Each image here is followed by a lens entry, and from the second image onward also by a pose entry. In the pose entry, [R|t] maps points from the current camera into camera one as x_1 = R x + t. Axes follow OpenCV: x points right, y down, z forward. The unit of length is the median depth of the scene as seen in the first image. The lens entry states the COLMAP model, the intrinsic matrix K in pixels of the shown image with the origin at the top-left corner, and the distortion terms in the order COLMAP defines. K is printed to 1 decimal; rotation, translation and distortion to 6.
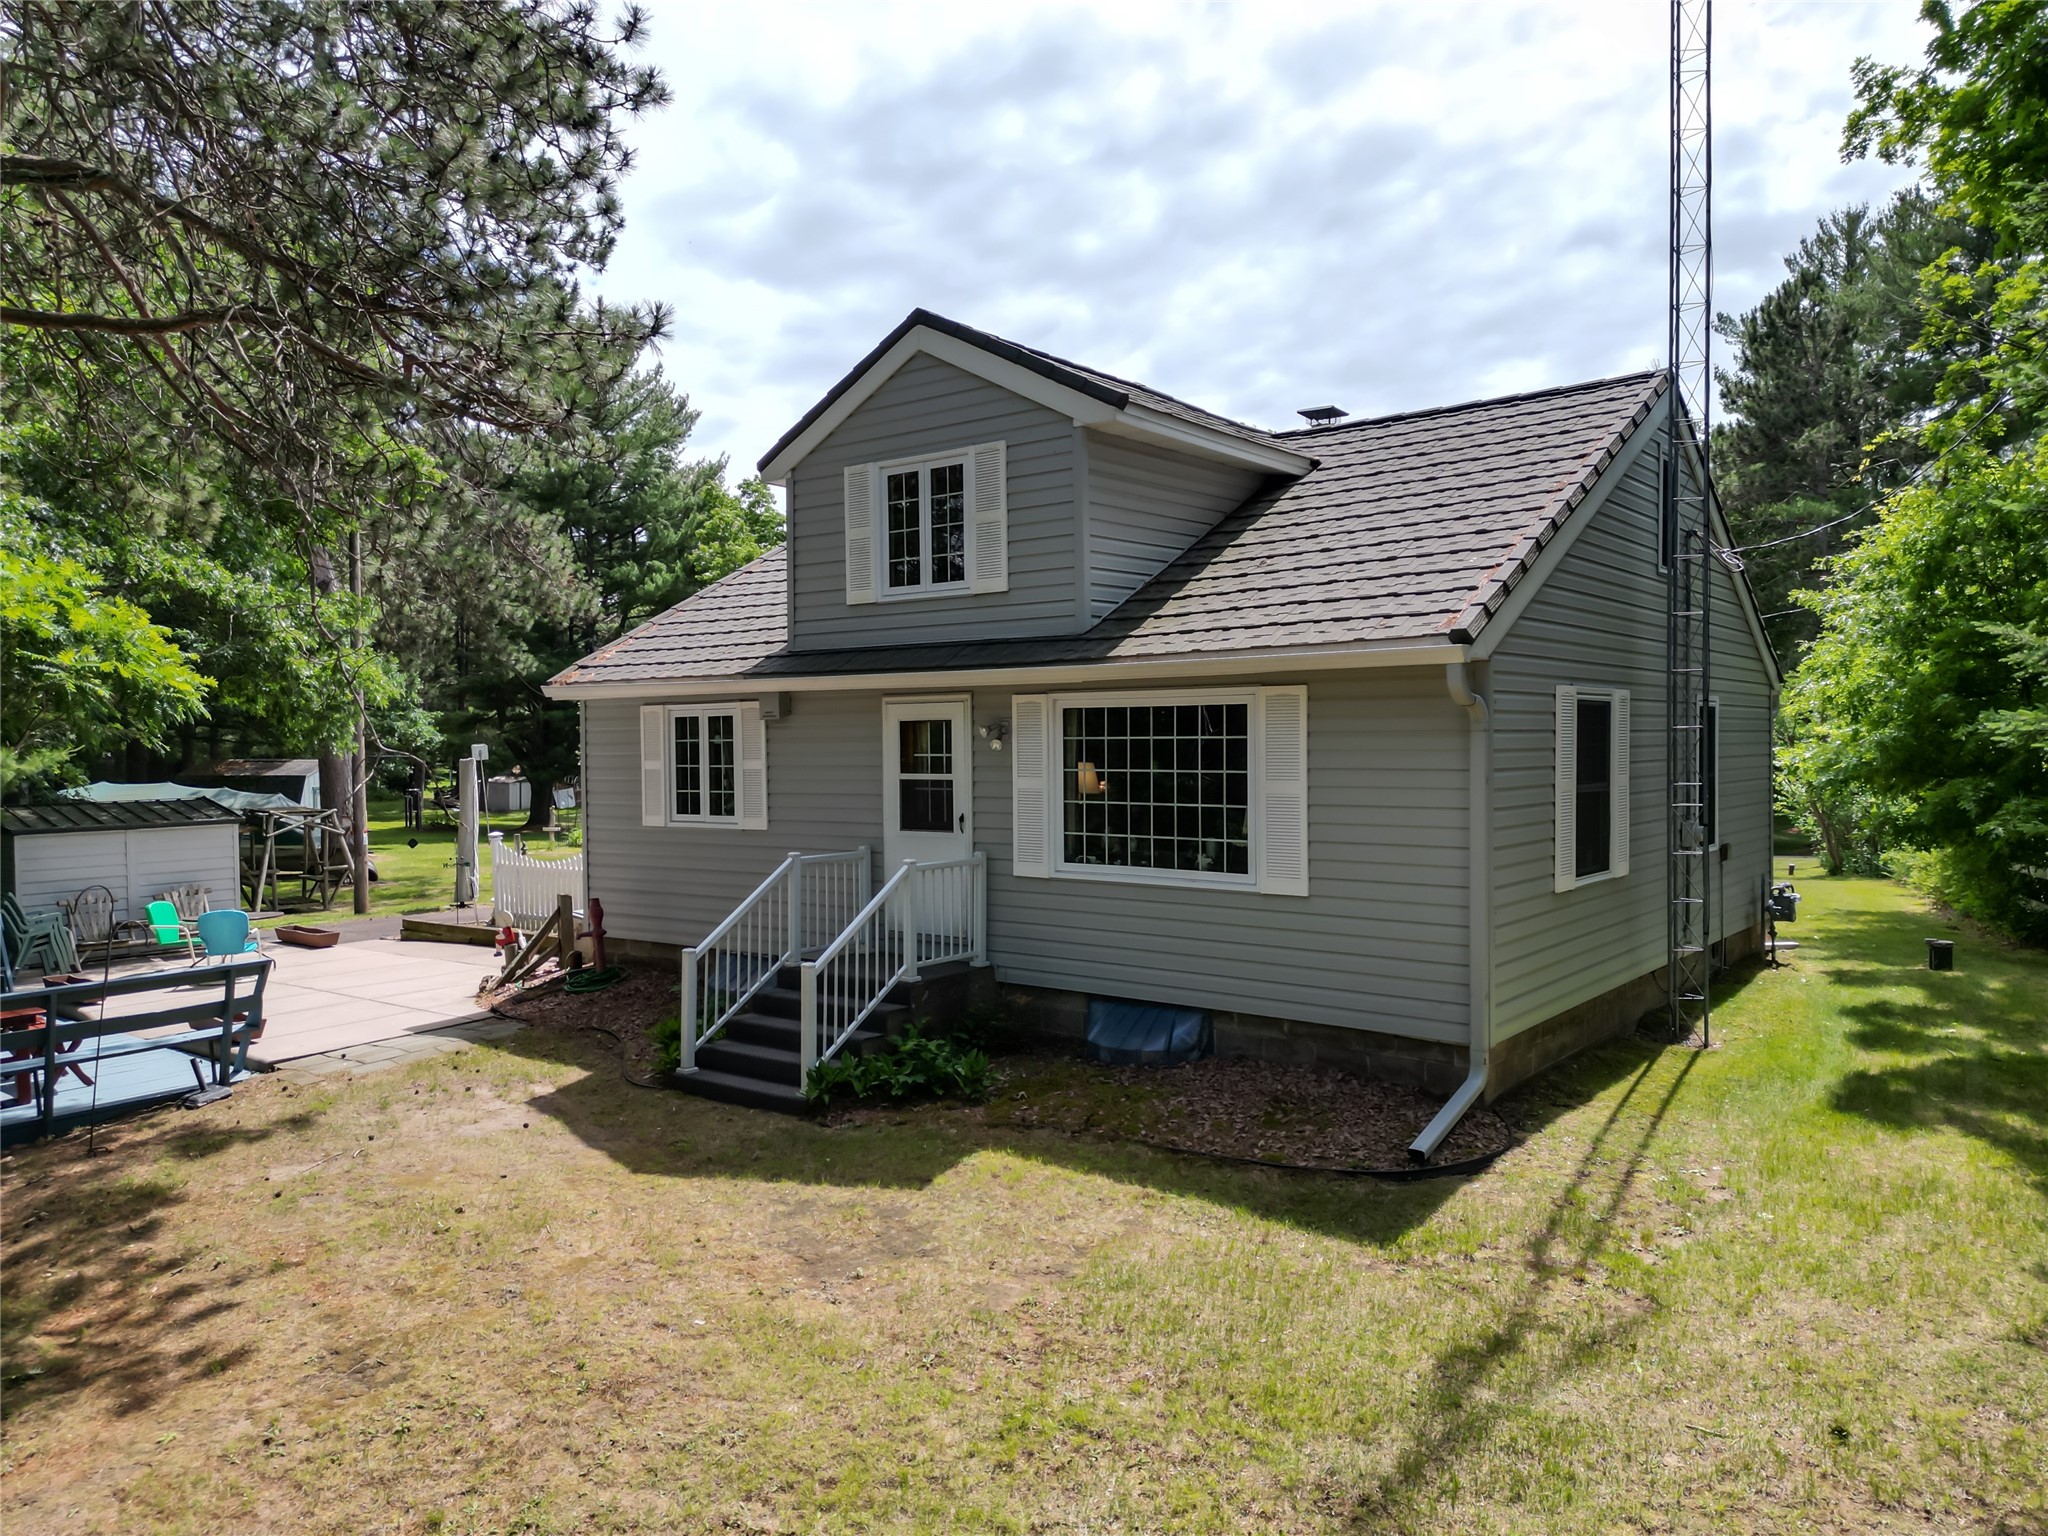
lens RADIAL K [[1429.4, 0, 1027.0], [0, 1429.4, 773.9], [0, 0, 1]] dist [0.119966, -0.126766]
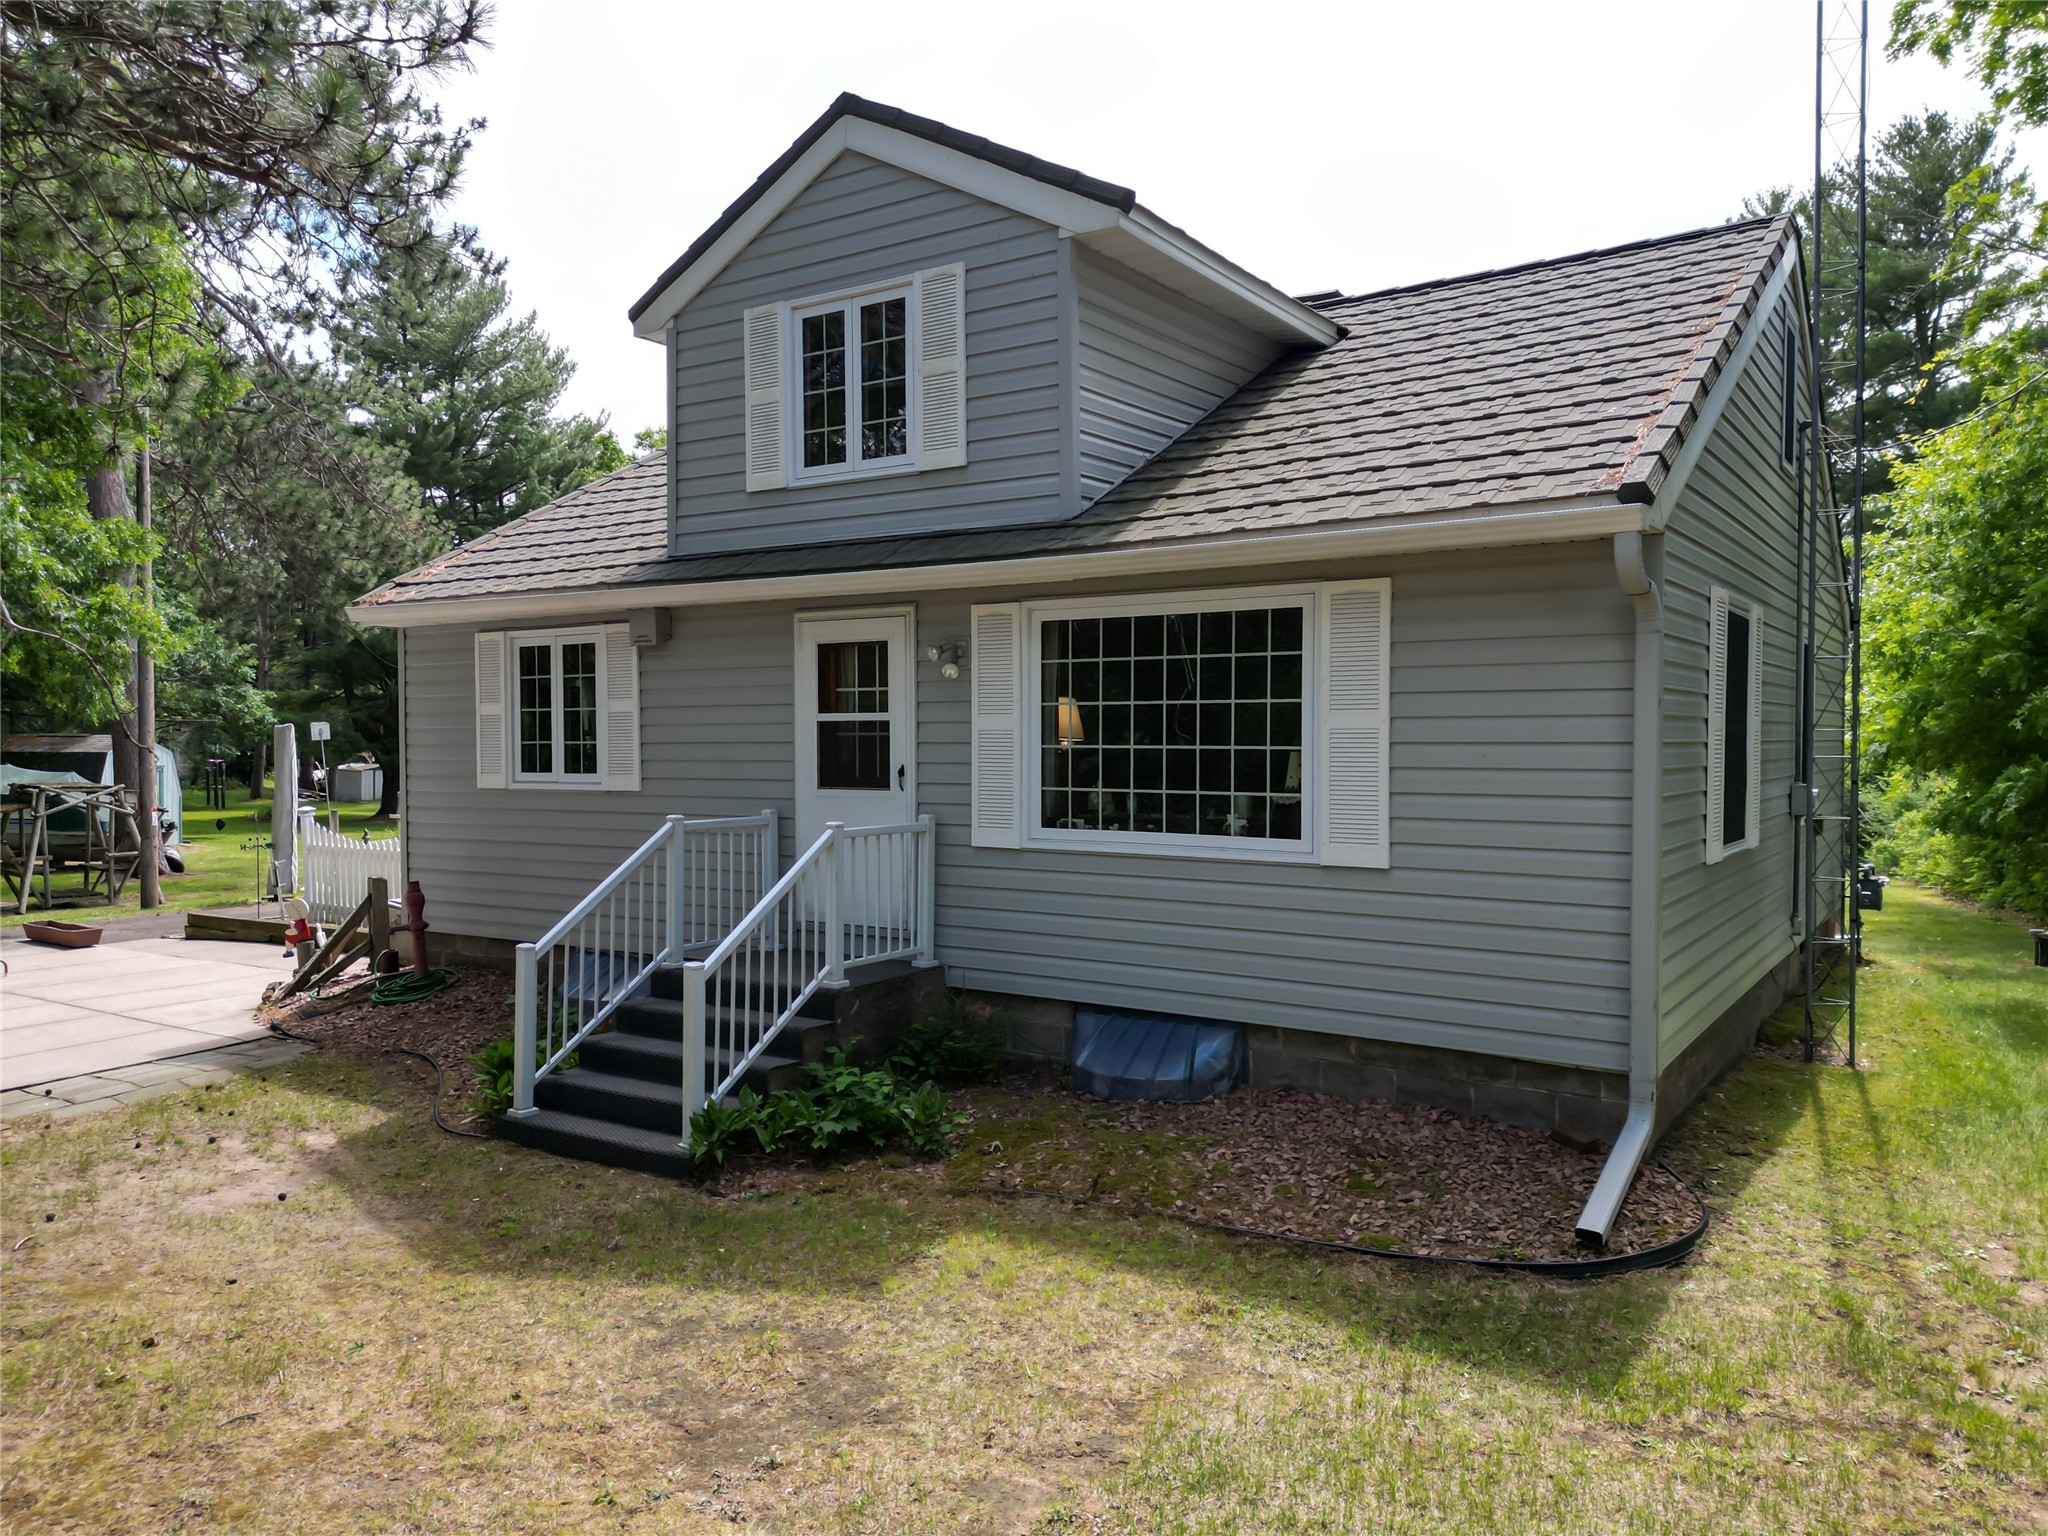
lens RADIAL K [[1468.8, 0, 1024.0], [0, 1468.8, 768.0], [0, 0, 1]] dist [0.092232, -0.075781]
pose [[0.997588, 0.005289, 0.069214, -0.037123], [-0.005168, 0.999985, -0.001929, 0.032858], [-0.069223, 0.001567, 0.997600, 0.237882]]
